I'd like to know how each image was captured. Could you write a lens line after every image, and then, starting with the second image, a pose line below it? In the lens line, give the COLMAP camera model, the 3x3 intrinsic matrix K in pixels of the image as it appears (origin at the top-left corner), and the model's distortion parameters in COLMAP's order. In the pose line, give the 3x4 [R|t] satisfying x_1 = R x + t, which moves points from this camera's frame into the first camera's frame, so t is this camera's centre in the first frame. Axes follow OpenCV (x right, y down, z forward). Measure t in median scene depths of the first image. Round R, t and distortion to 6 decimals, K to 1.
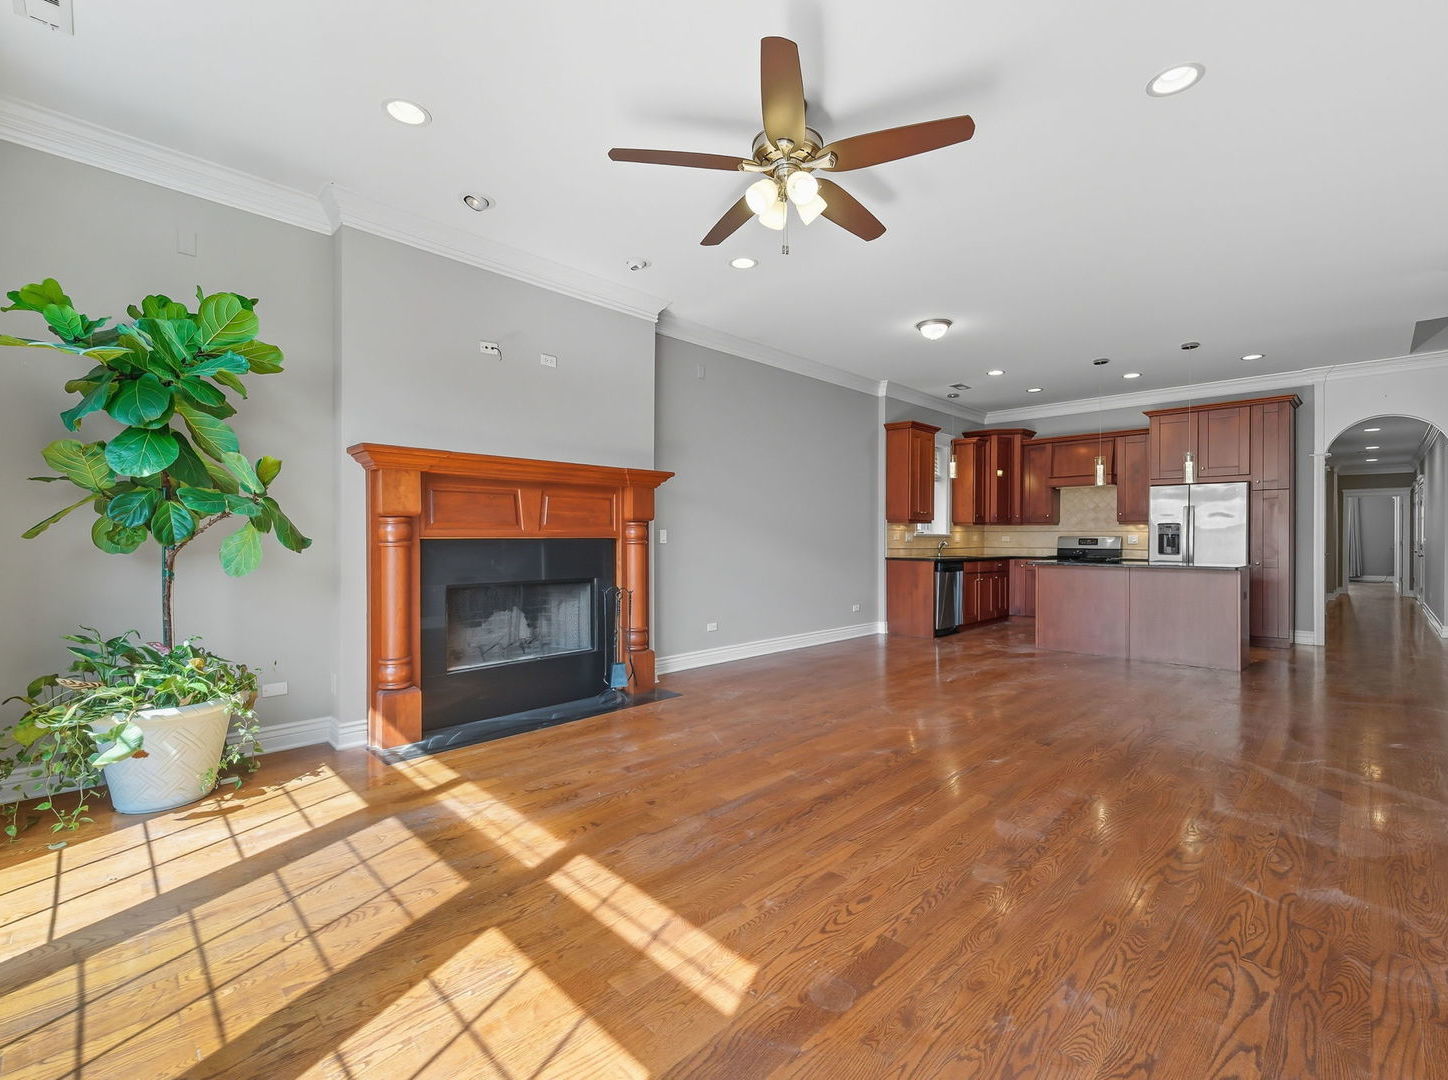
lens RADIAL K [[629.5, 0, 748.3], [0, 629.5, 543.3], [0, 0, 1]] dist [0.016821, -0.000092]
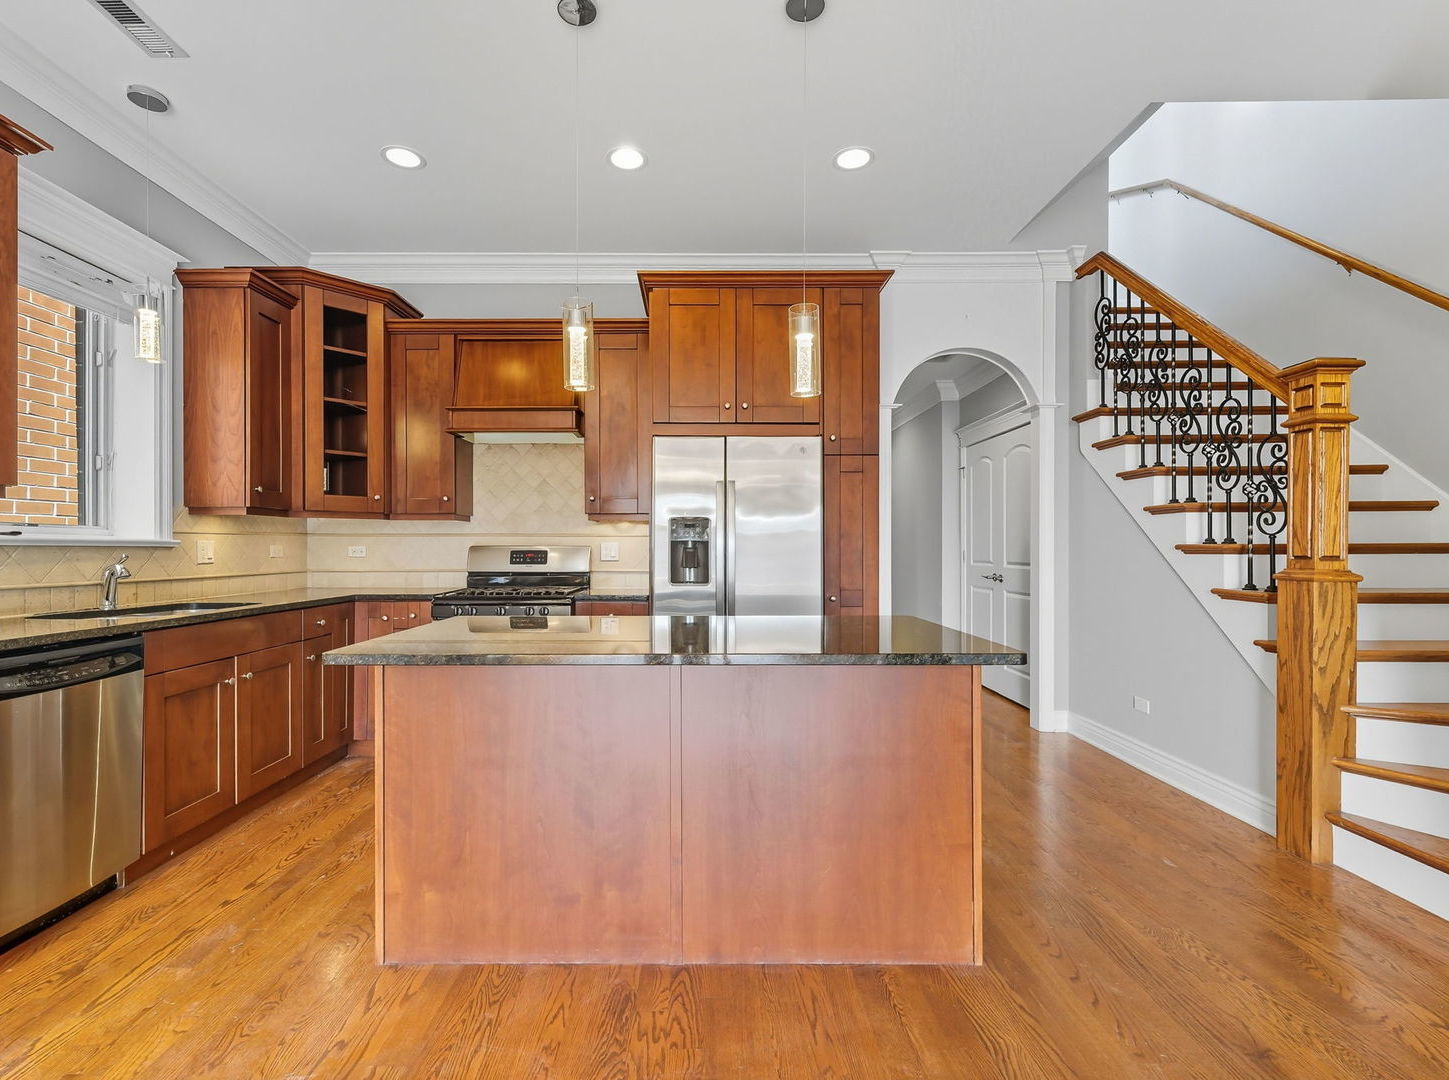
lens RADIAL K [[681.1, 0, 697.6], [0, 681.1, 551.9], [0, 0, 1]] dist [-0.001510, -0.000754]
pose [[0.725828, -0.006191, 0.687848, 0.275484], [0.007977, 0.999968, 0.000582, -0.005681], [-0.687830, 0.005065, 0.725854, 0.537015]]
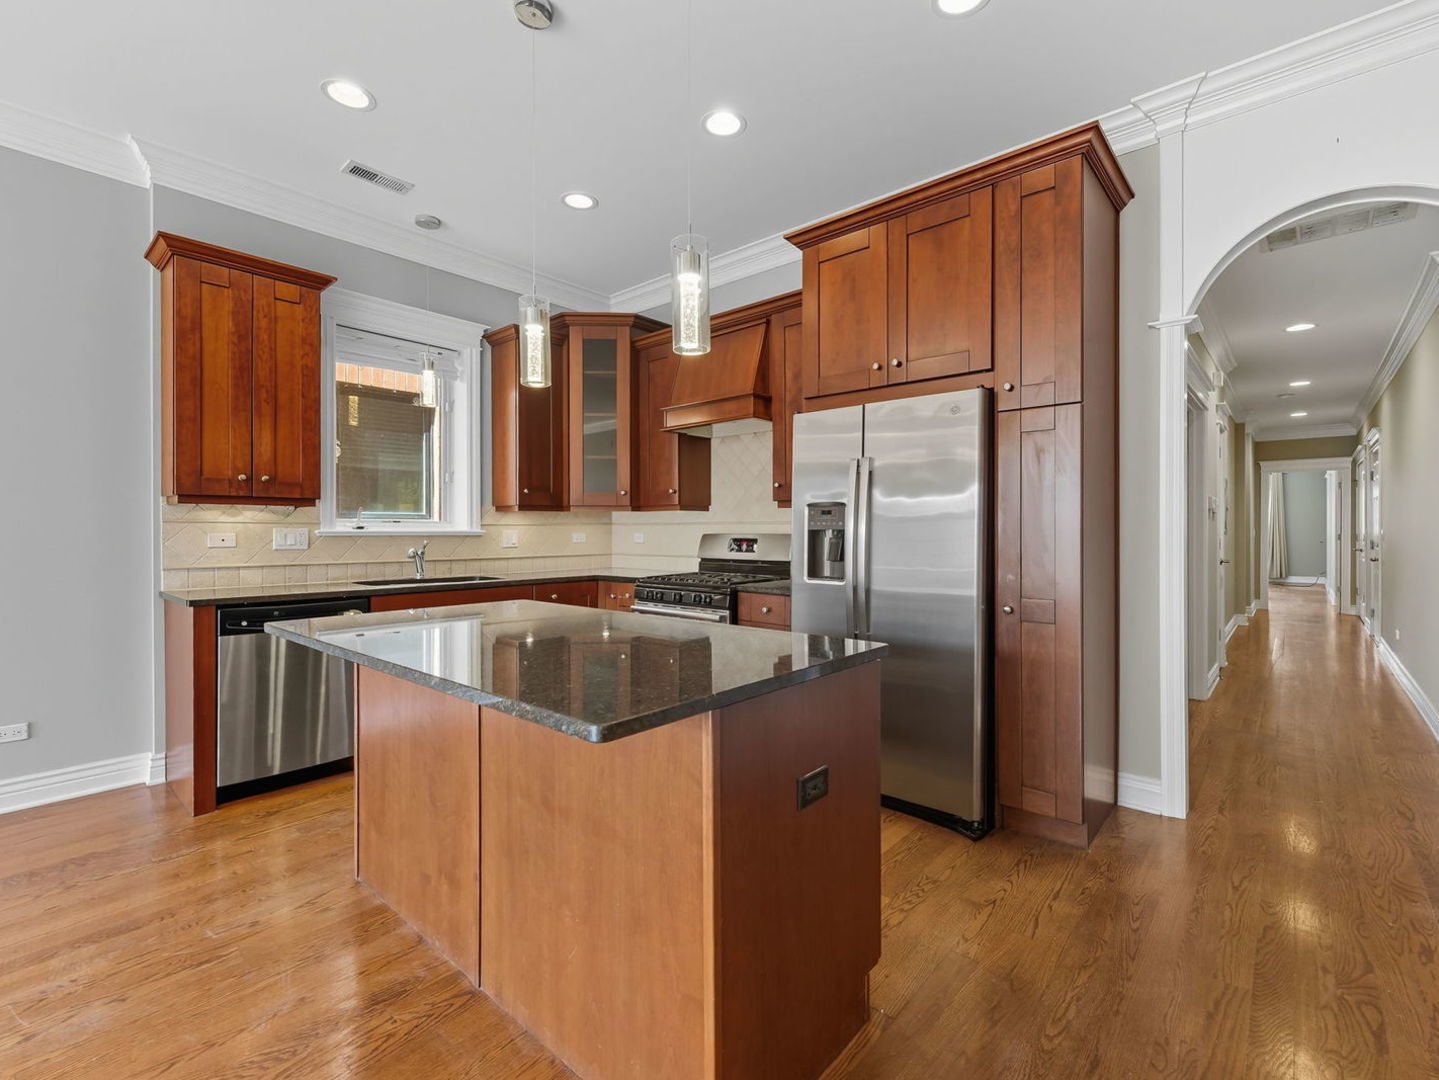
lens RADIAL K [[651.5, 0, 717.9], [0, 651.5, 536.0], [0, 0, 1]] dist [0.001778, -0.000363]
pose [[0.999013, -0.005438, 0.044086, 0.487806], [0.005415, 0.999985, 0.000642, -0.009528], [-0.044089, -0.000402, 0.999028, 0.499260]]
